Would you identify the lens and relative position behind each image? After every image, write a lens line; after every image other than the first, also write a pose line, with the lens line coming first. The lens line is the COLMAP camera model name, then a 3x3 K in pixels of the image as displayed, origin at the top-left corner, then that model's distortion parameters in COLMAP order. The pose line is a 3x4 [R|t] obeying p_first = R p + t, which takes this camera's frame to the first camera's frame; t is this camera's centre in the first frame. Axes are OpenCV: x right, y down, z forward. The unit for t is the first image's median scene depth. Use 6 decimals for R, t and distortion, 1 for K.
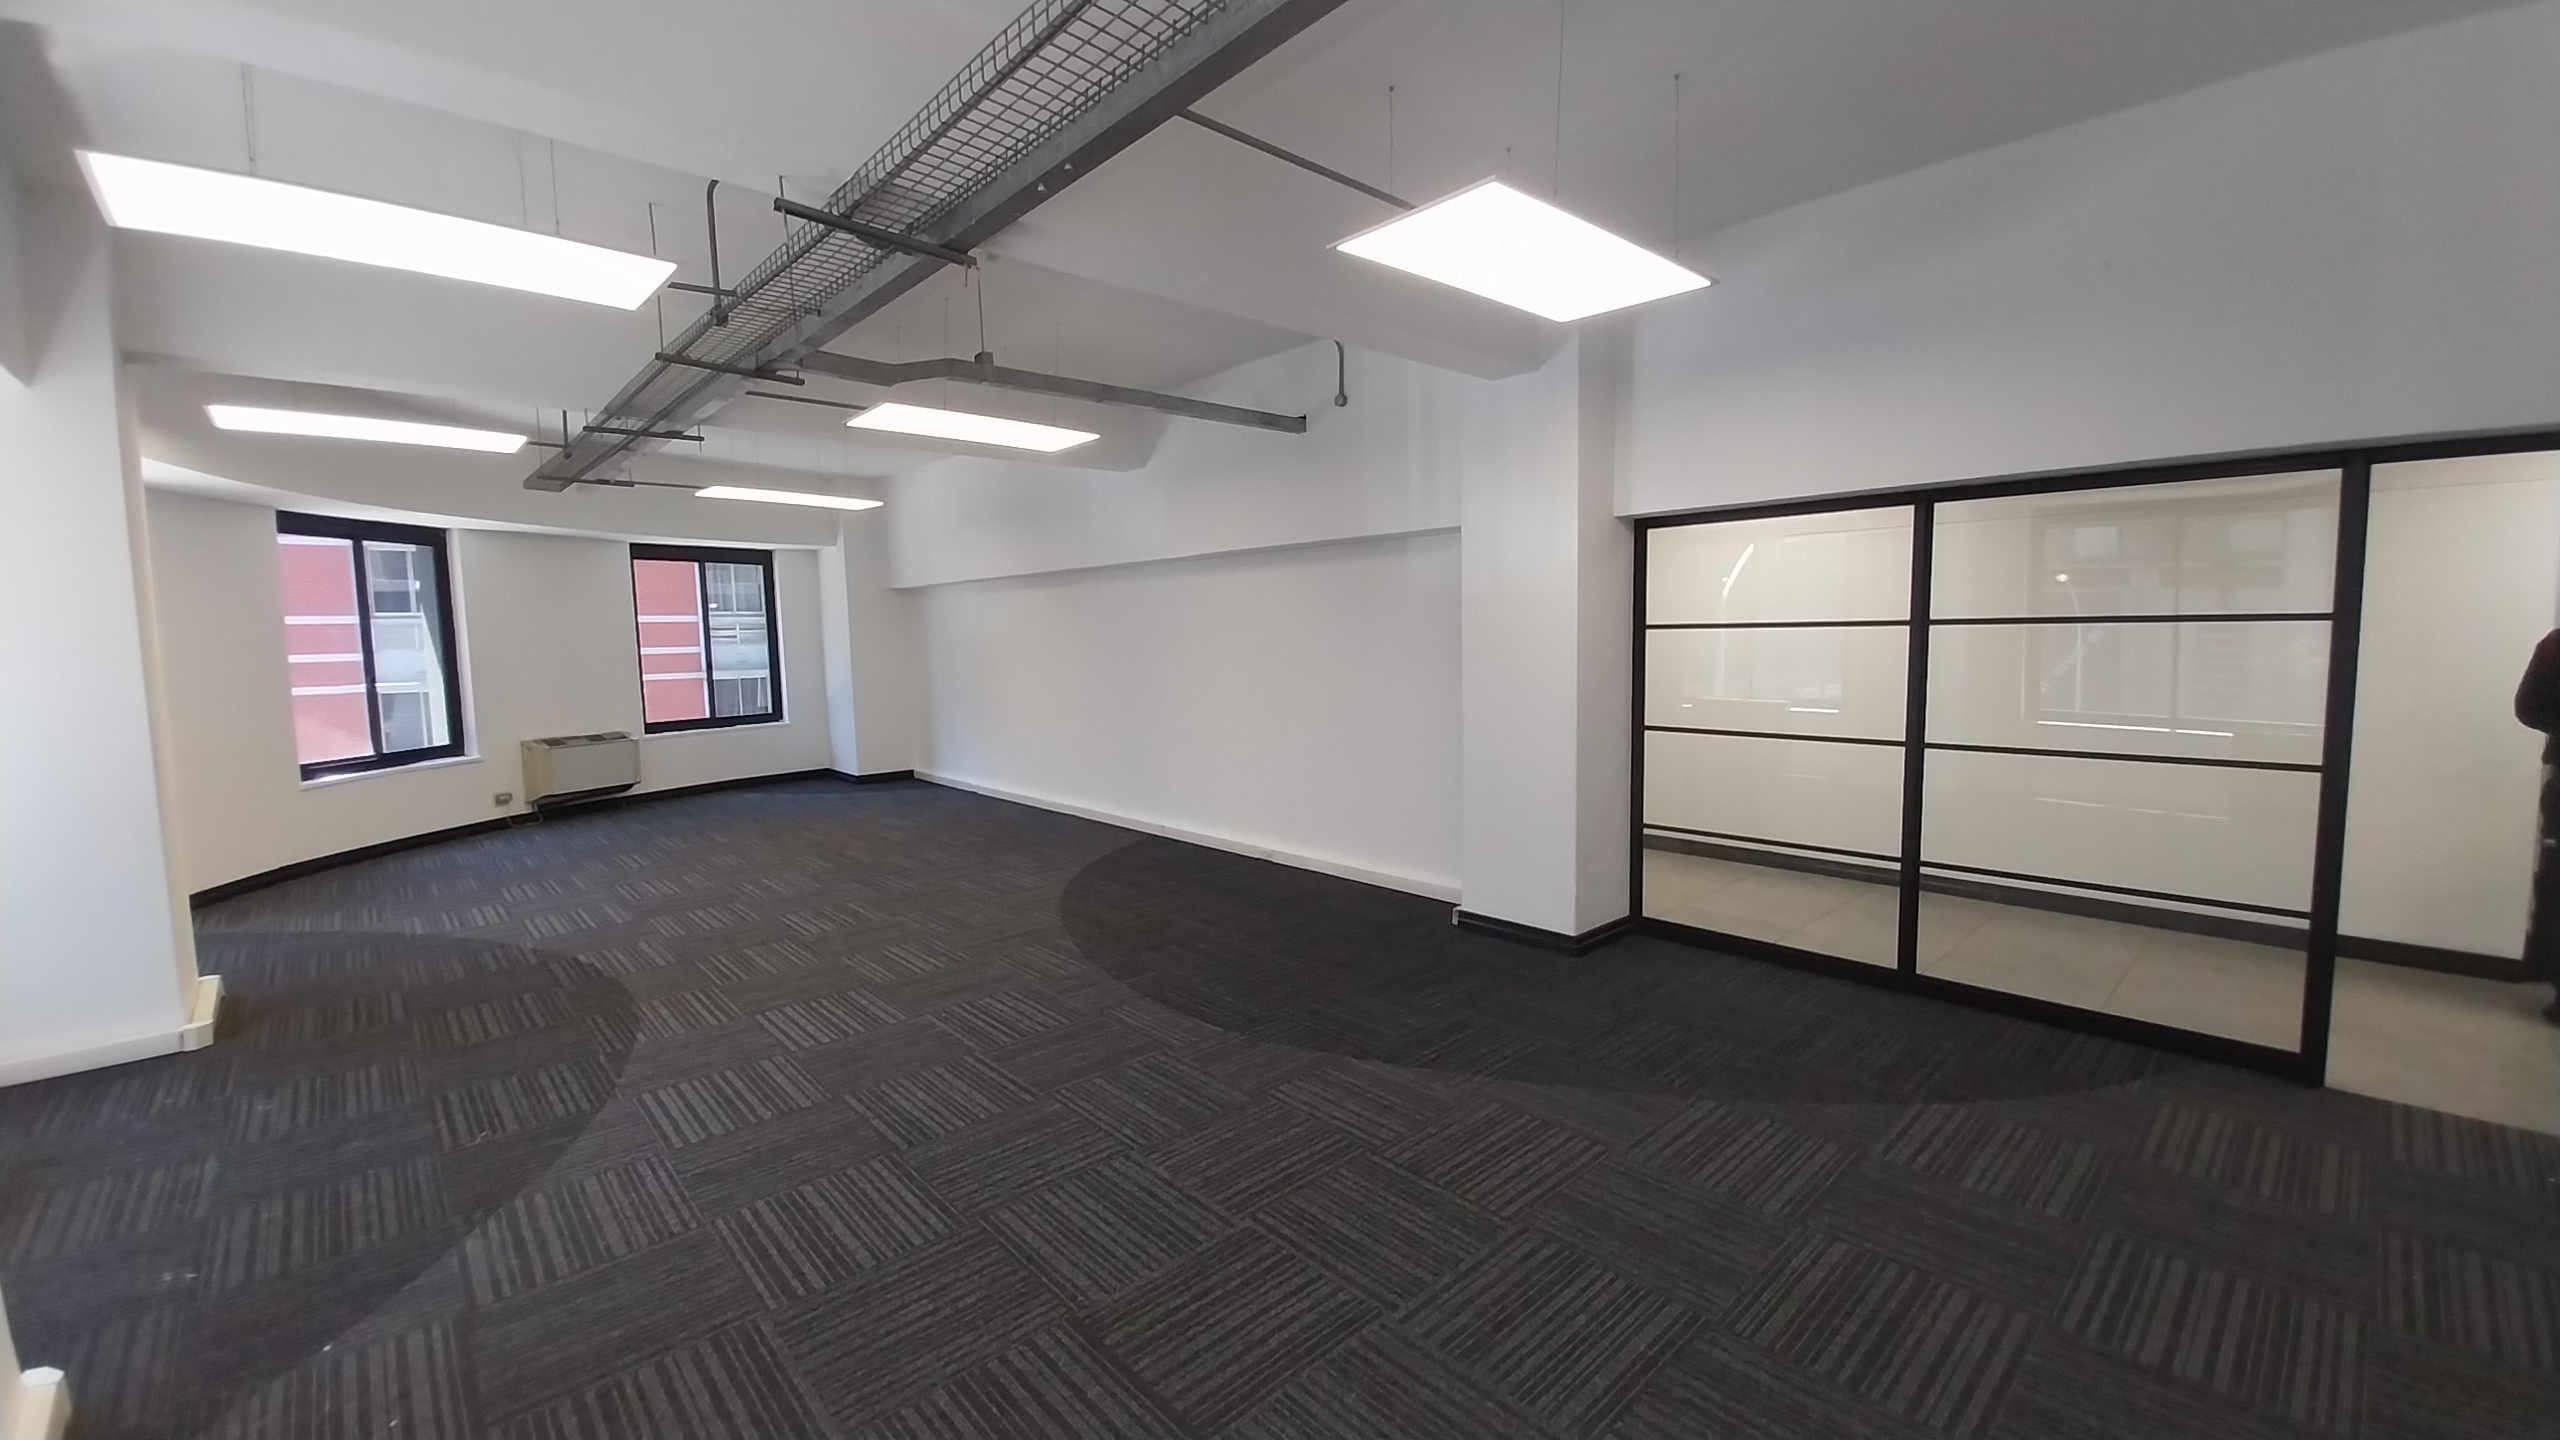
lens RADIAL K [[1007.9, 0, 1280.9], [0, 1007.9, 728.3], [0, 0, 1]] dist [0.000096, -0.002074]
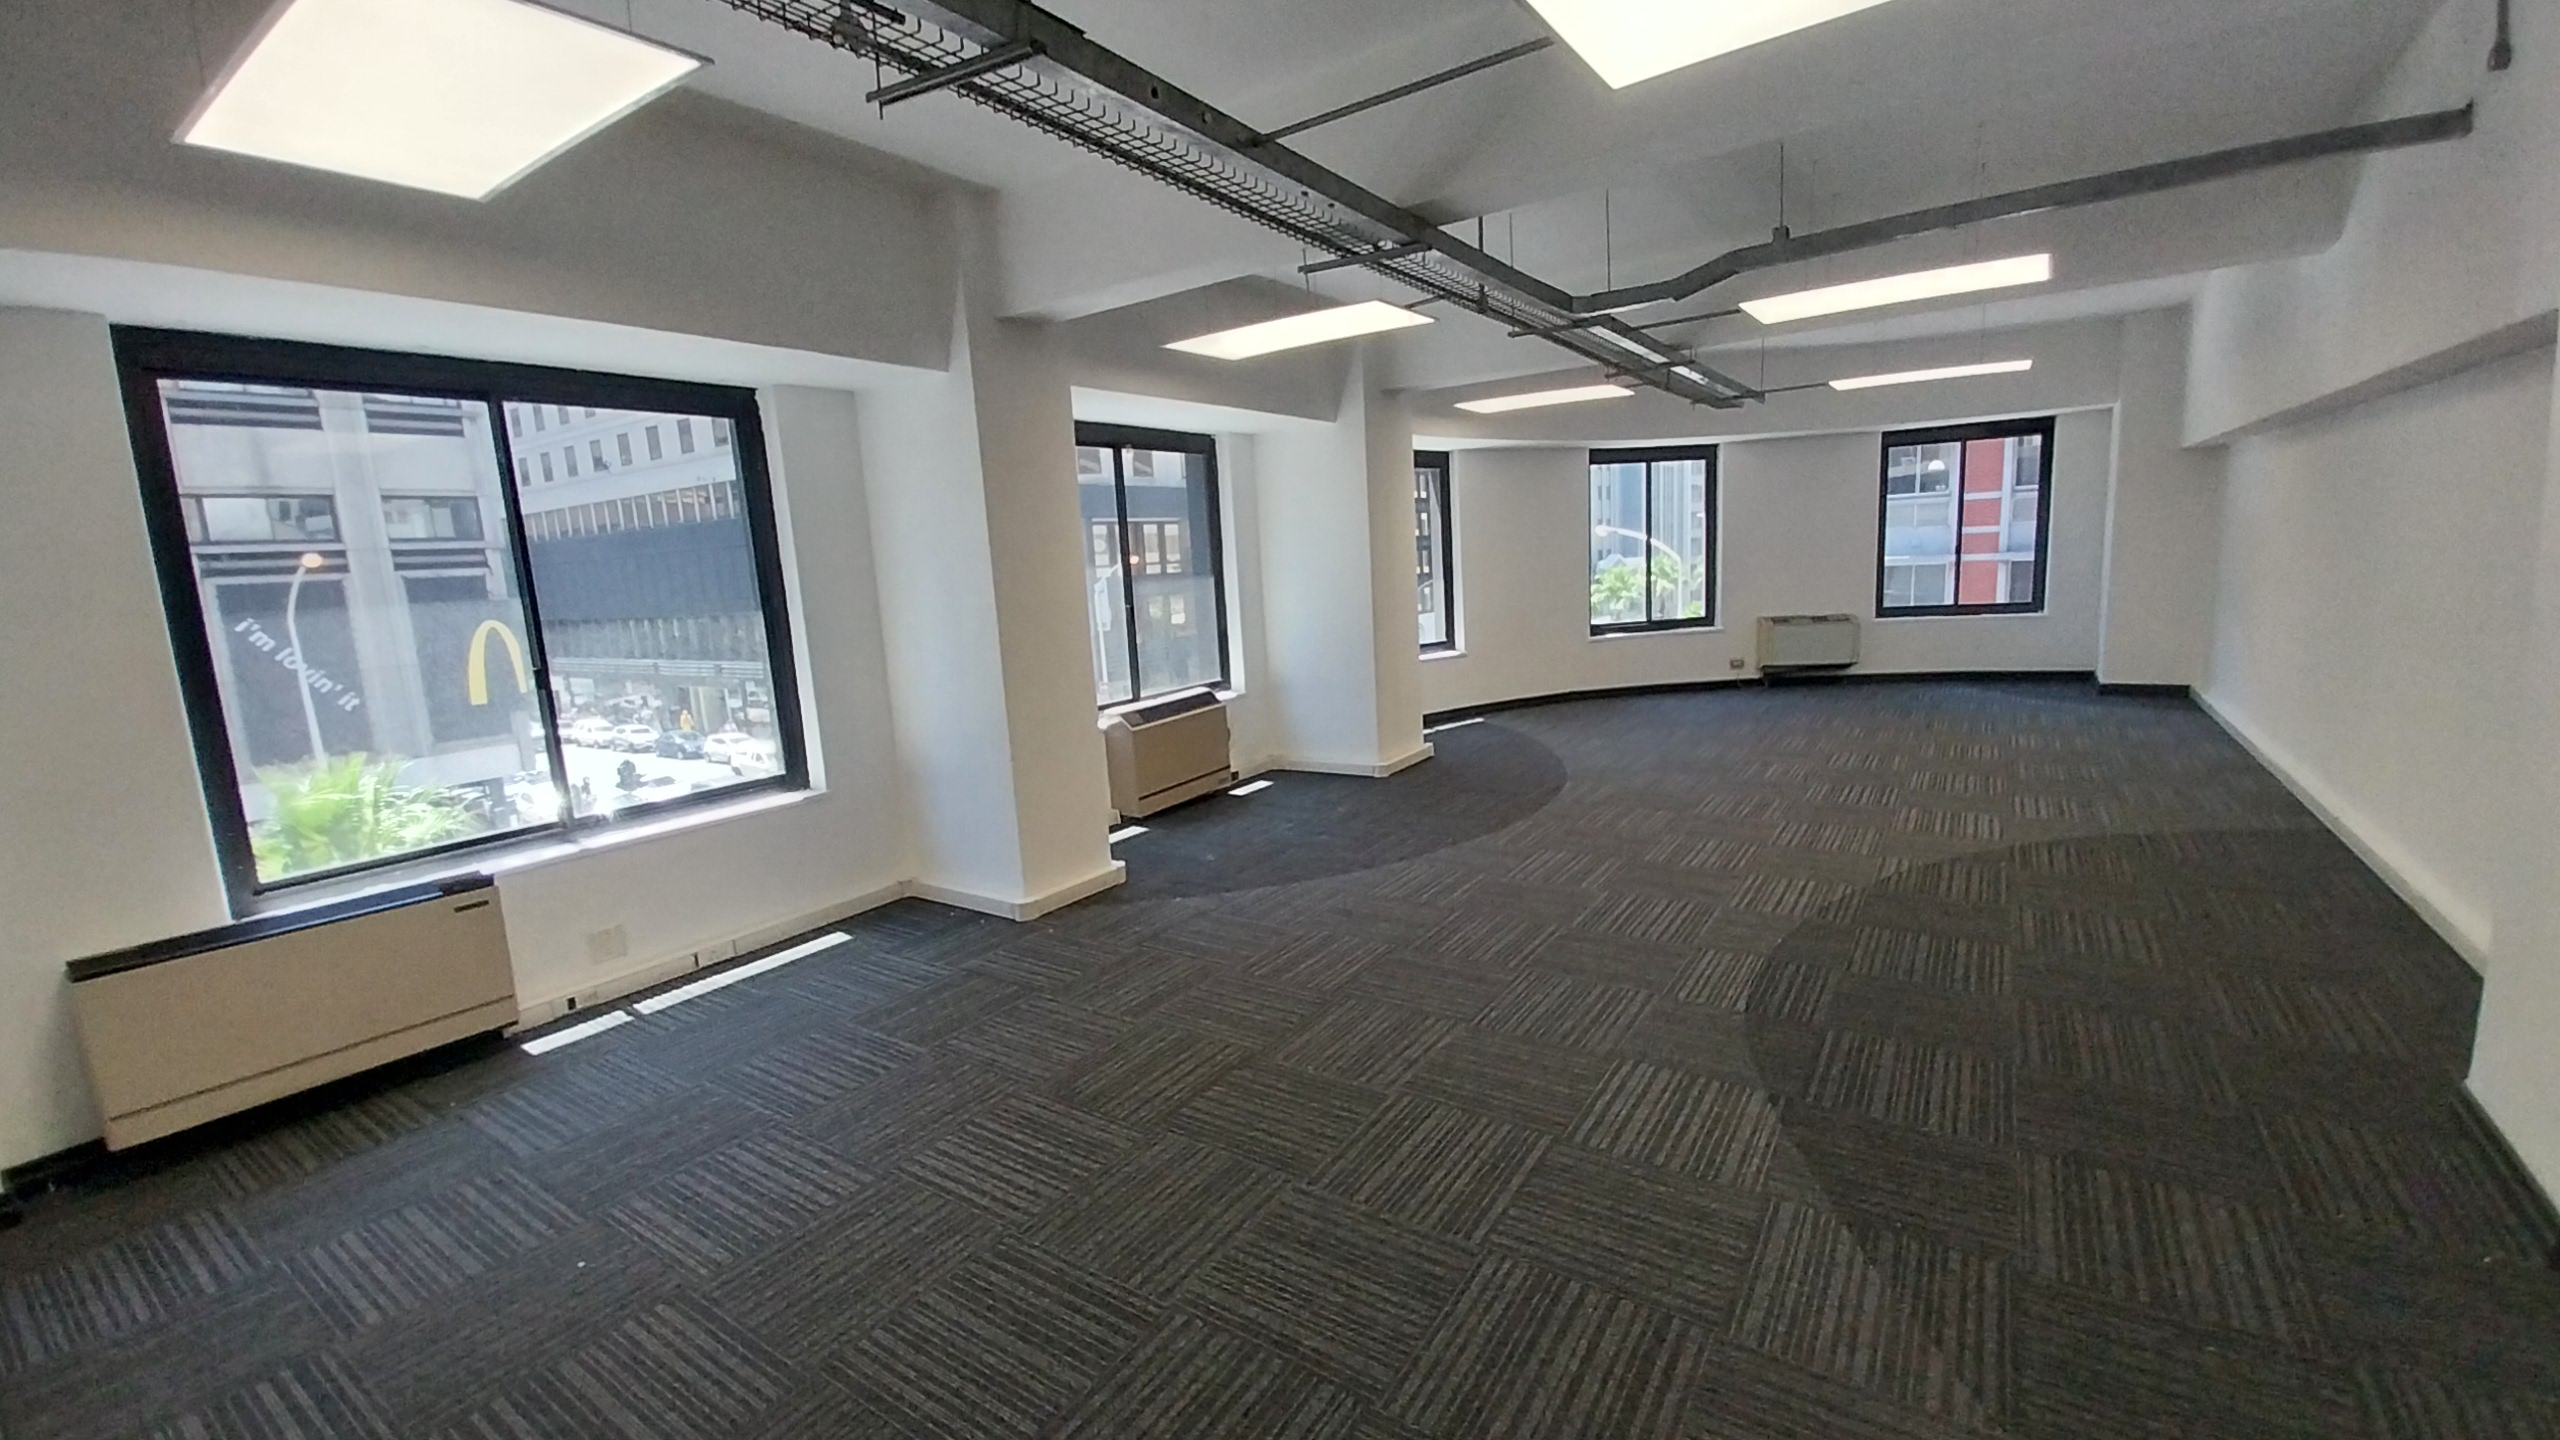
lens RADIAL K [[1007.9, 0, 1283.9], [0, 1007.9, 714.3], [0, 0, 1]] dist [0.000096, -0.002074]
pose [[0.221515, 0.157433, -0.962365, 0.465398], [-0.043866, 0.987492, 0.151447, -0.048544], [0.974170, 0.008667, 0.225650, 0.295995]]
